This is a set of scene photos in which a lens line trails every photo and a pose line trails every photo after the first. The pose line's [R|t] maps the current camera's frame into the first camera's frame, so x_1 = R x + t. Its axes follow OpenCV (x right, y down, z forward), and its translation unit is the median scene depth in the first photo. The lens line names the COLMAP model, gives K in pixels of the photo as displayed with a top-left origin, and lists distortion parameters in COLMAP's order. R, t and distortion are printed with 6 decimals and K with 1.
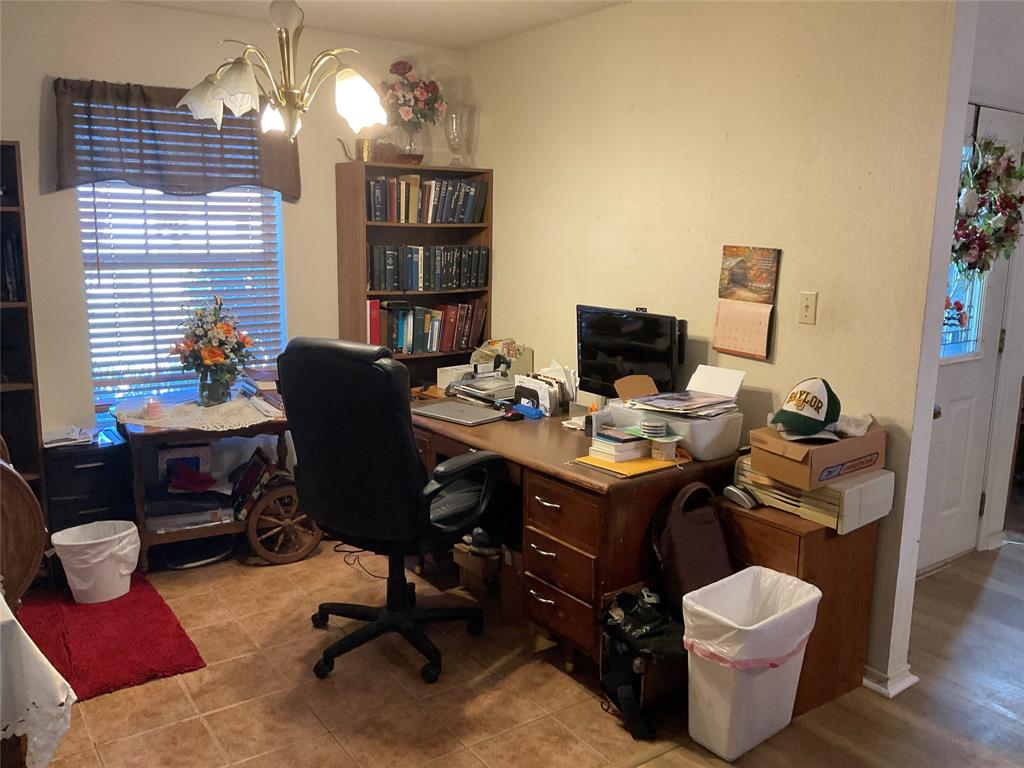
lens RADIAL K [[837.1, 0, 508.3], [0, 837.1, 389.4], [0, 0, 1]] dist [0.098482, -0.215279]
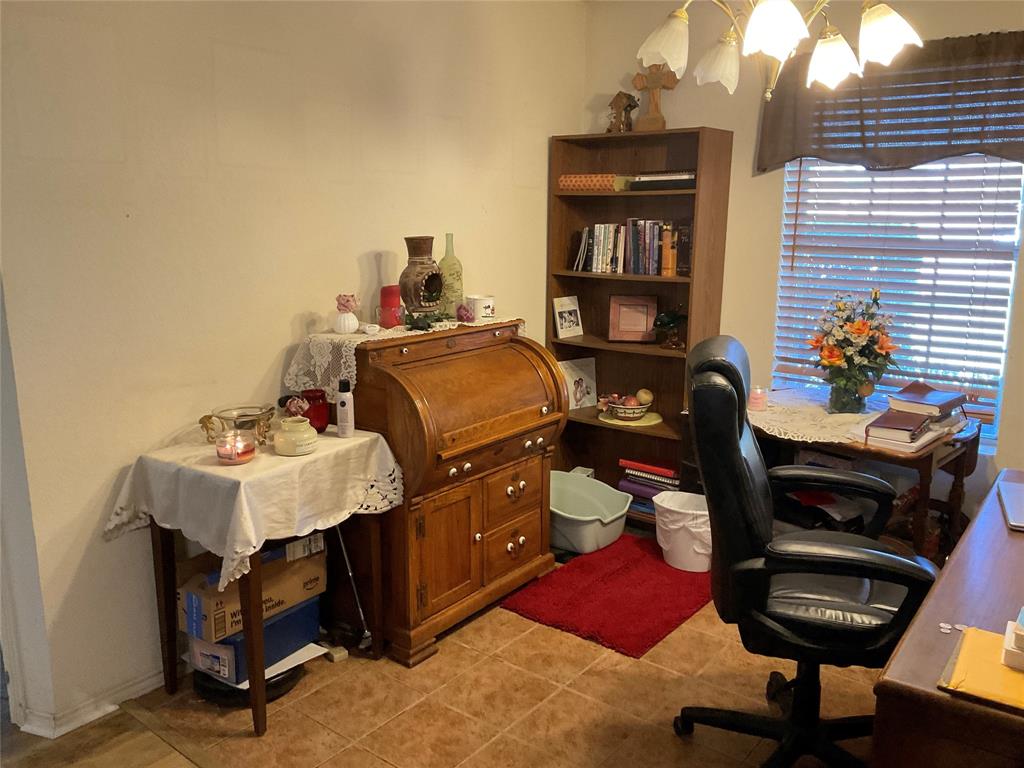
lens RADIAL K [[837.1, 0, 508.3], [0, 837.1, 389.4], [0, 0, 1]] dist [0.098482, -0.215279]
pose [[0.293505, 0.190584, -0.936767, 0.396560], [-0.181059, 0.973271, 0.141282, -0.074168], [0.938655, 0.128143, 0.320167, 0.451281]]
